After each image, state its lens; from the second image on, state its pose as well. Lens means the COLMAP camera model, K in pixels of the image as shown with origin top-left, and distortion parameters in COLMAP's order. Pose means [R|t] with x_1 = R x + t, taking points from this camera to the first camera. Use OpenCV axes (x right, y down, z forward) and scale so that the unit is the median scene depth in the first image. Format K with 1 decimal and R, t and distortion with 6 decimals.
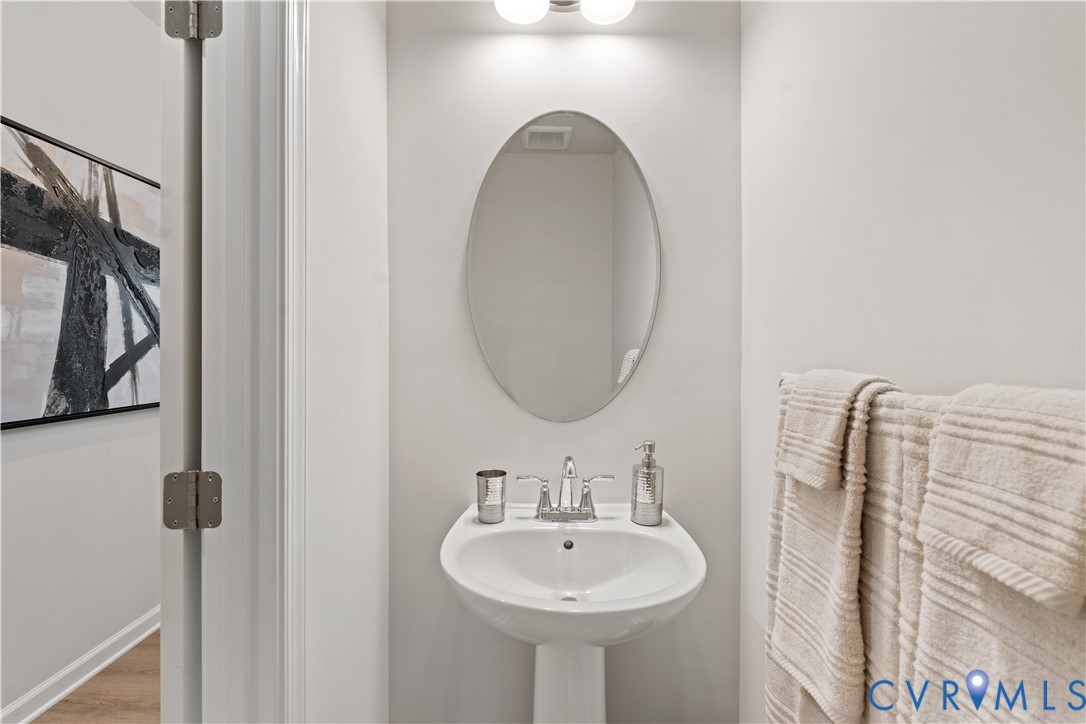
lens RADIAL K [[483.1, 0, 544.0], [0, 483.1, 356.6], [0, 0, 1]] dist [-0.003264, 0.000762]
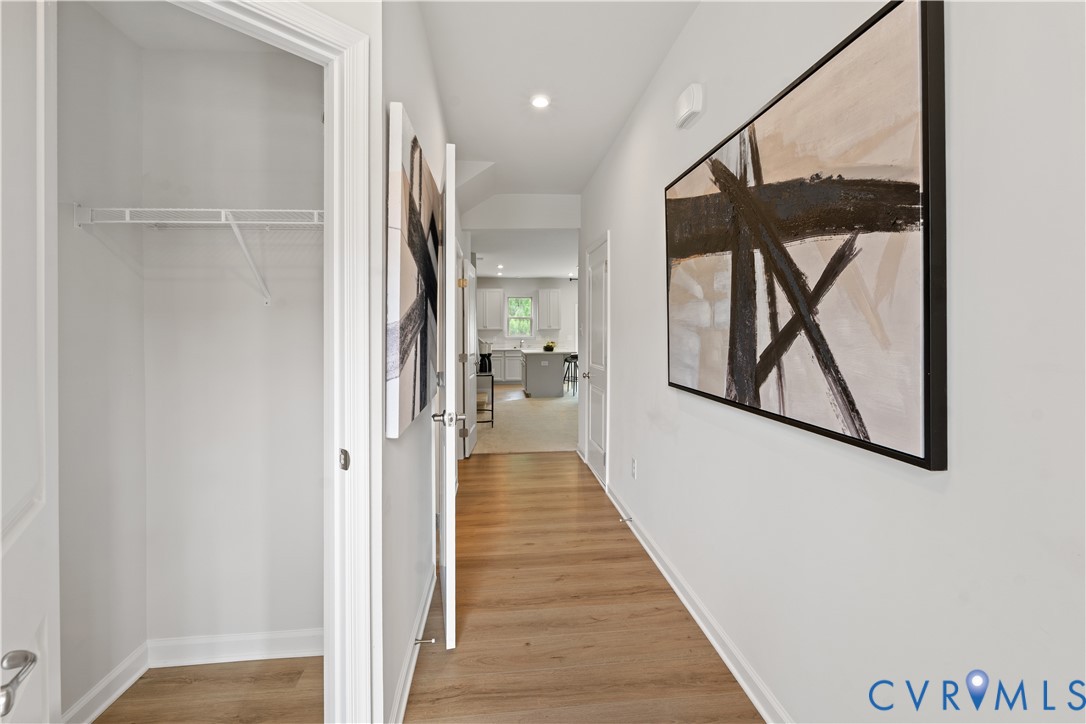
lens RADIAL K [[483.1, 0, 526.7], [0, 483.1, 330.1], [0, 0, 1]] dist [-0.003264, 0.000762]
pose [[-0.997761, -0.005497, -0.066655, -0.433987], [-0.006455, 0.999879, 0.014168, -0.035585], [0.066570, 0.014566, -0.997675, 1.743727]]
